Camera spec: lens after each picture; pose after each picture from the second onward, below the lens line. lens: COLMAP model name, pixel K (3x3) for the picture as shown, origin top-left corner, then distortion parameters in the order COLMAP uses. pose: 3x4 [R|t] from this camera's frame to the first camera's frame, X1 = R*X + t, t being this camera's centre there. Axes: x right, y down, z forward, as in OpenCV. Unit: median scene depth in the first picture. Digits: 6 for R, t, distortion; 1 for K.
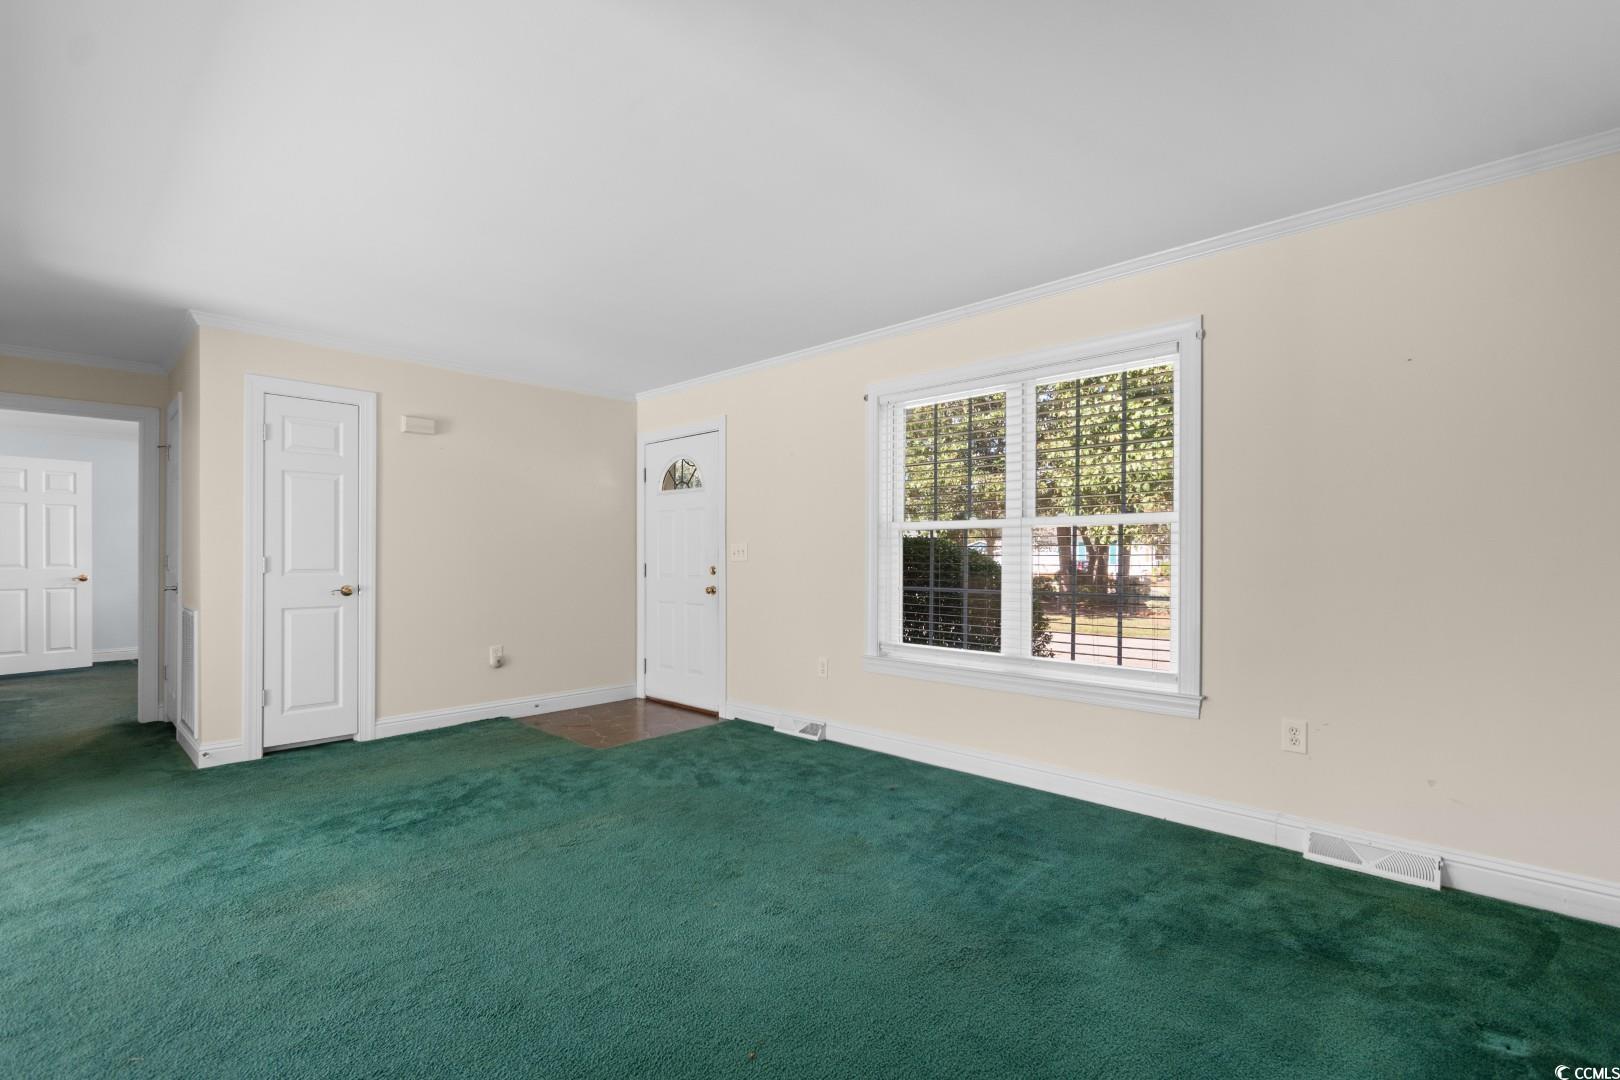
lens RADIAL K [[720.7, 0, 795.6], [0, 720.7, 552.7], [0, 0, 1]] dist [0.002861, 0.001115]
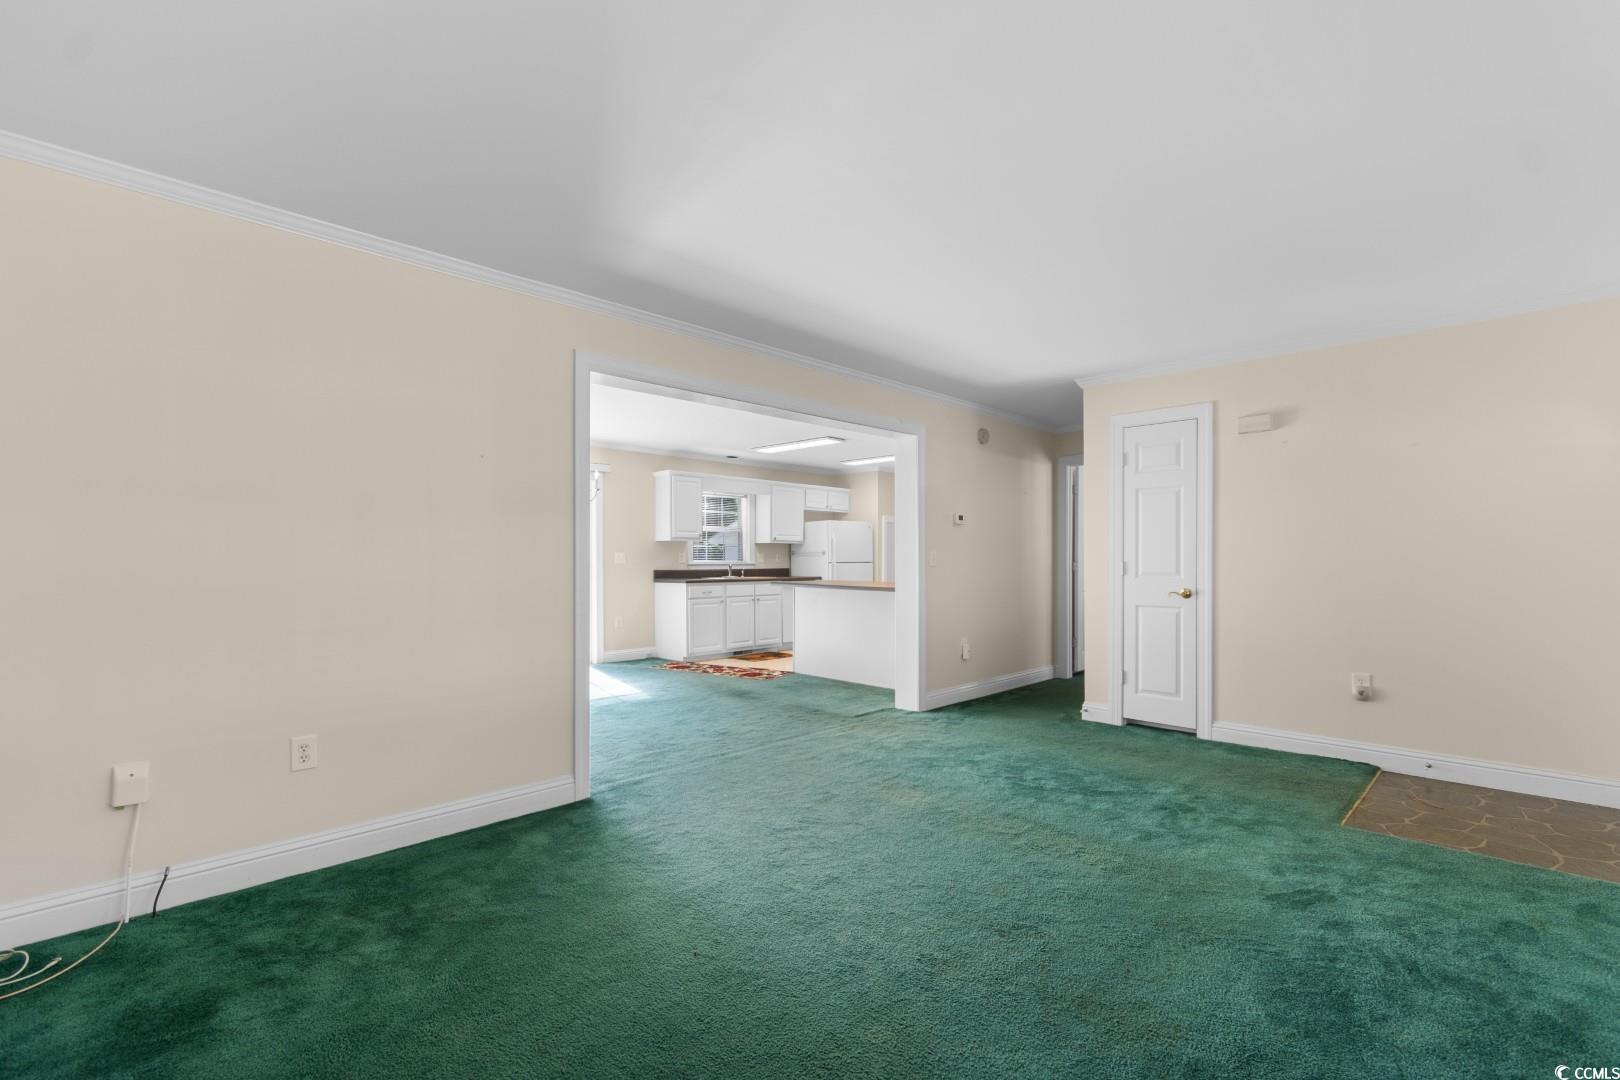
lens RADIAL K [[720.7, 0, 818.8], [0, 720.7, 560.6], [0, 0, 1]] dist [0.002861, 0.001115]
pose [[-0.011618, 0.001258, -0.999932, 0.511731], [0.004133, 0.999991, 0.001210, -0.000360], [0.999924, -0.004118, -0.011623, 0.518077]]
